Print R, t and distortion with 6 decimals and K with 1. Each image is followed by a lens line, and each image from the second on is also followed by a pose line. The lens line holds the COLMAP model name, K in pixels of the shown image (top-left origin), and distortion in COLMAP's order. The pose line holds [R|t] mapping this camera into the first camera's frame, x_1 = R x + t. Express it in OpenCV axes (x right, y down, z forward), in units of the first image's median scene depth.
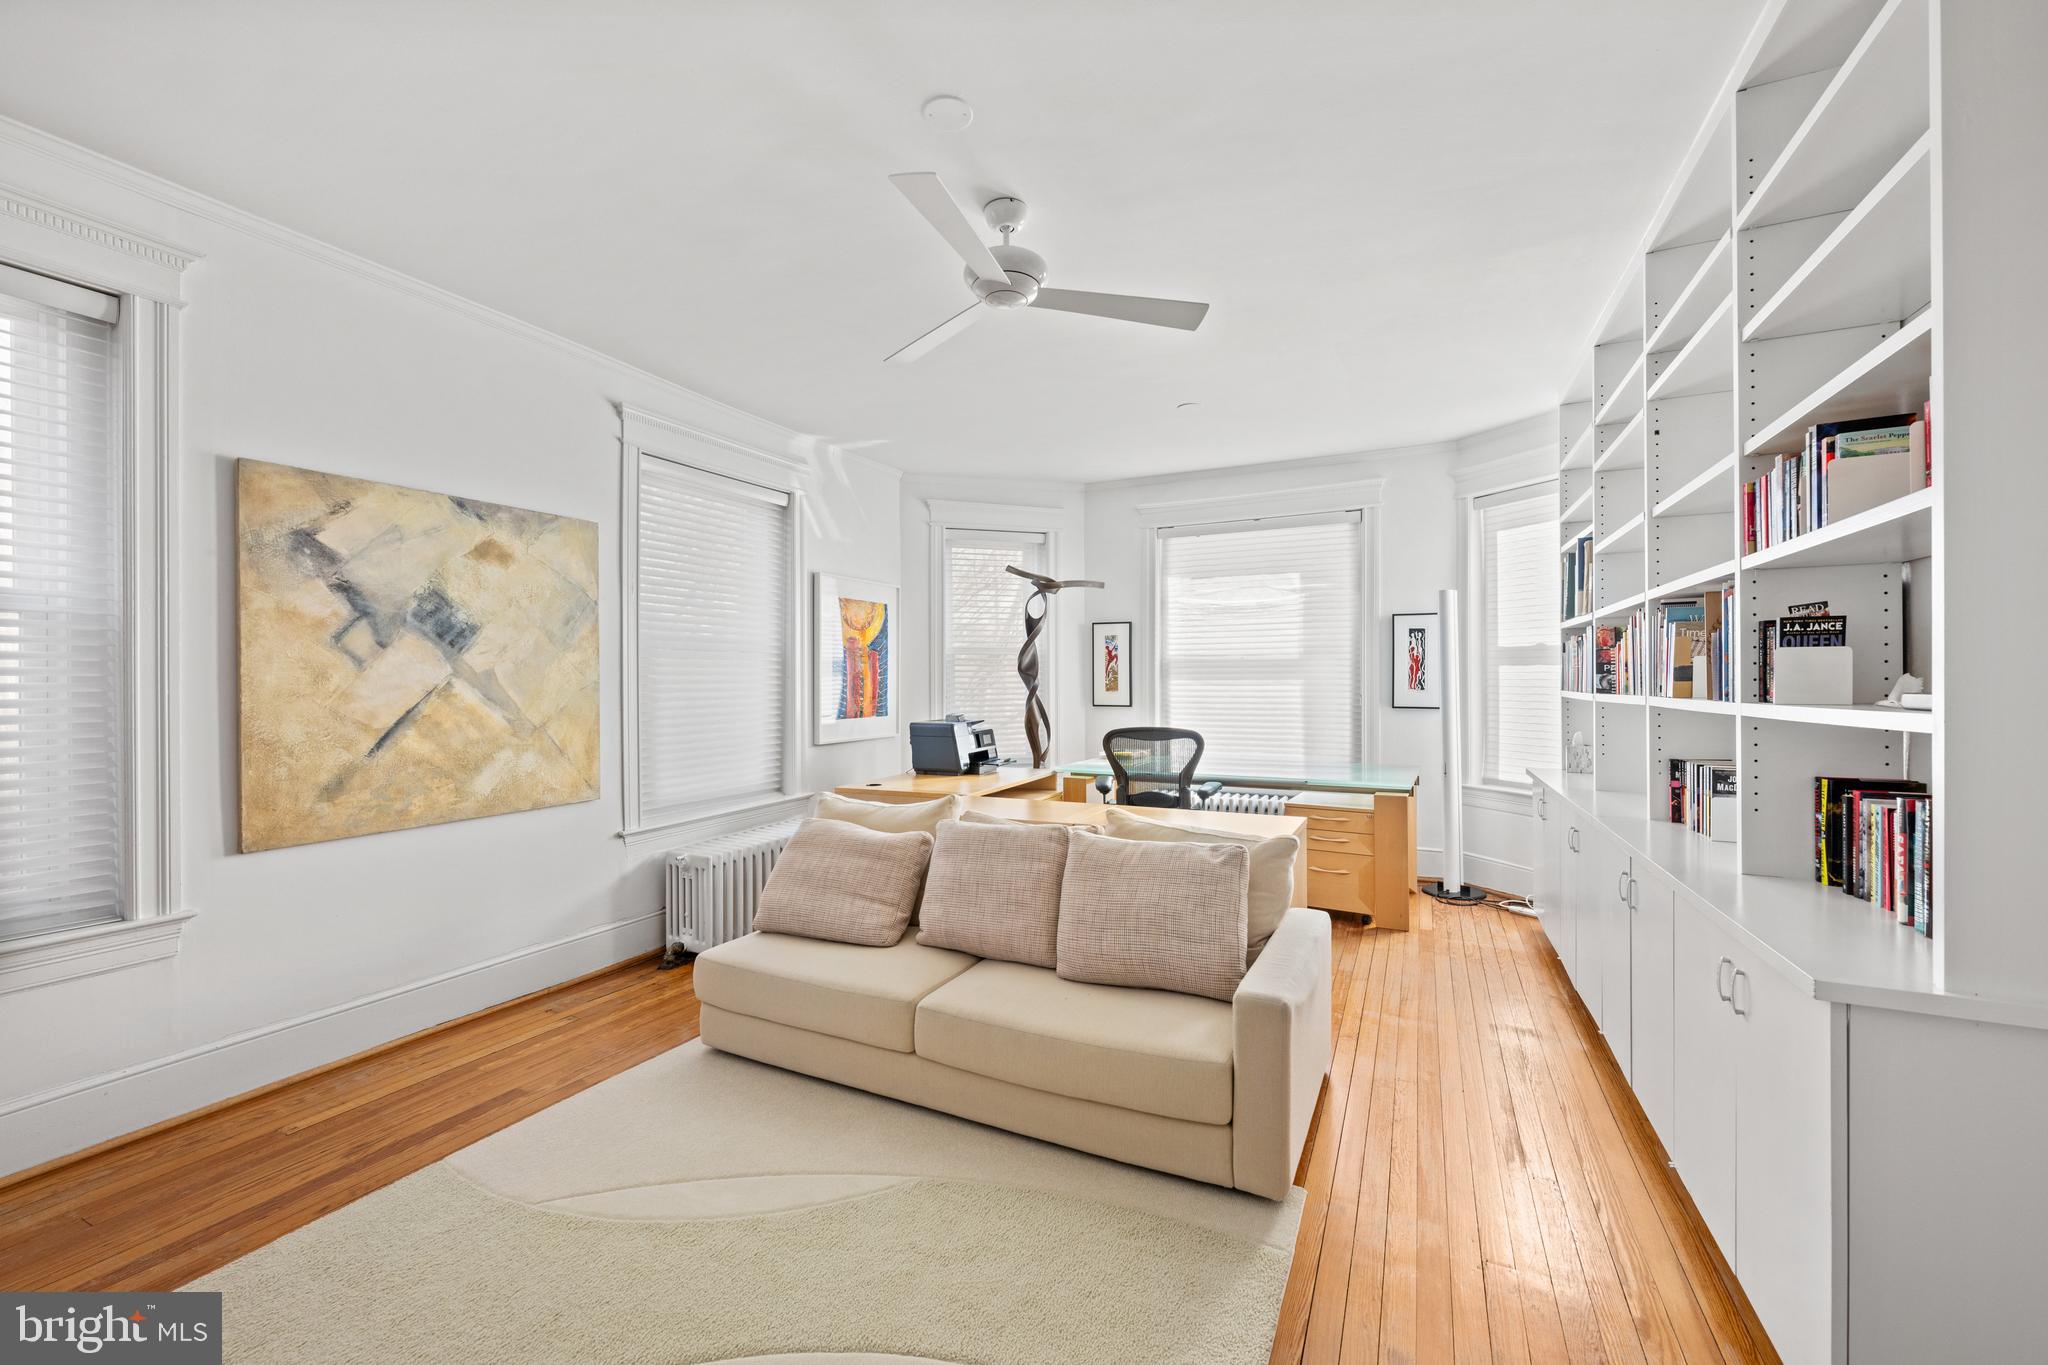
lens RADIAL K [[821.6, 0, 1024.0], [0, 821.6, 682.5], [0, 0, 1]] dist [-0.002900, -0.000140]
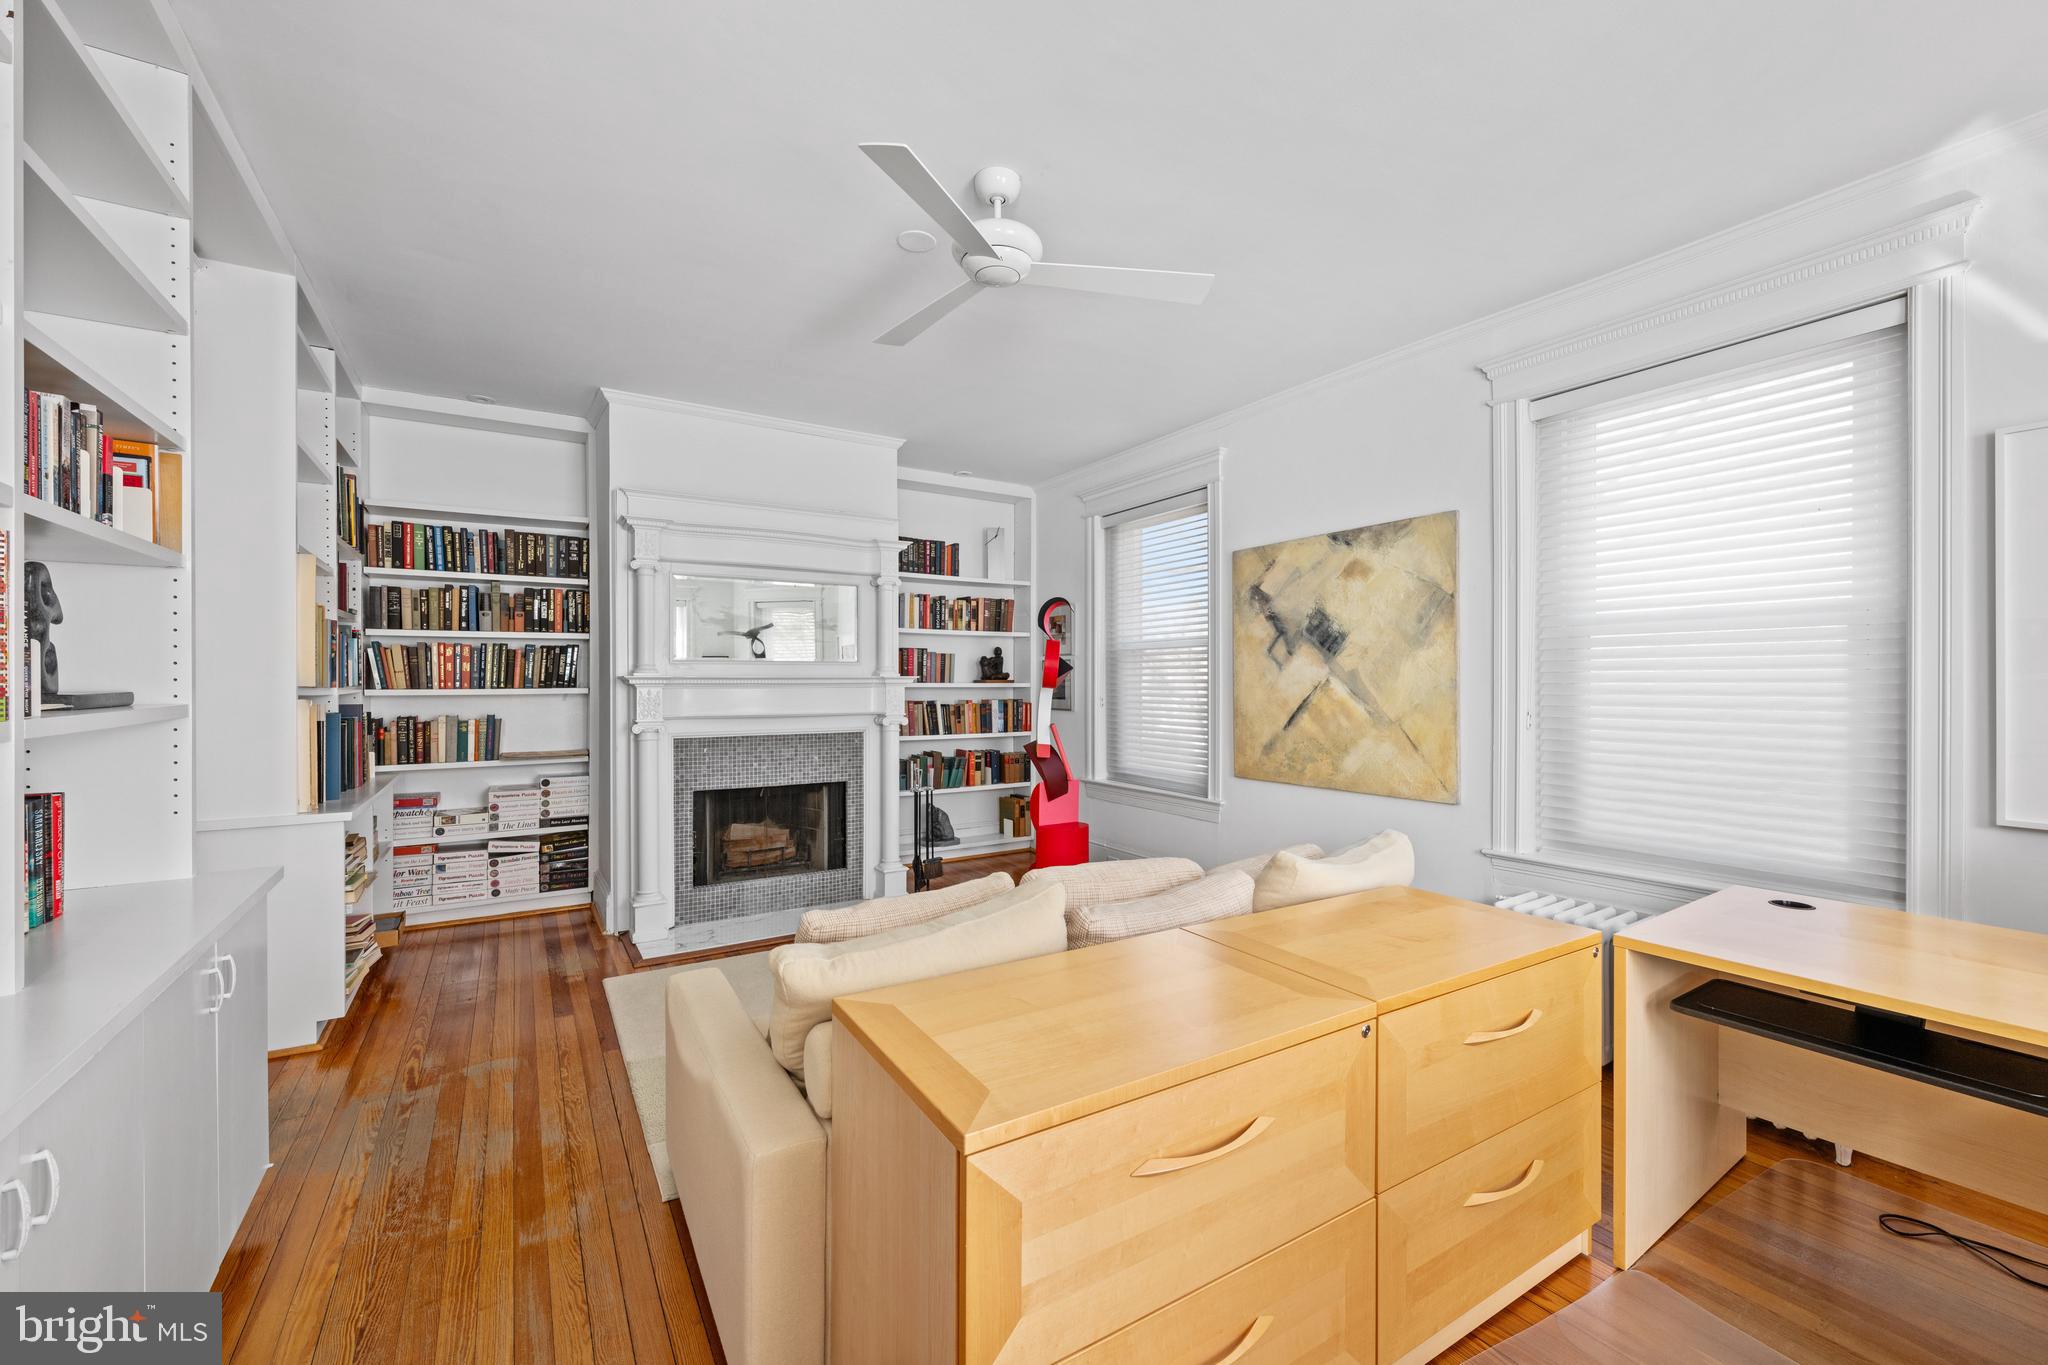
lens RADIAL K [[821.6, 0, 1024.0], [0, 821.6, 682.5], [0, 0, 1]] dist [-0.002900, -0.000140]
pose [[-0.534200, 0.010549, -0.845292, 0.637477], [0.004646, 0.999944, 0.009543, -0.010045], [0.845345, 0.001171, -0.534219, 1.281691]]
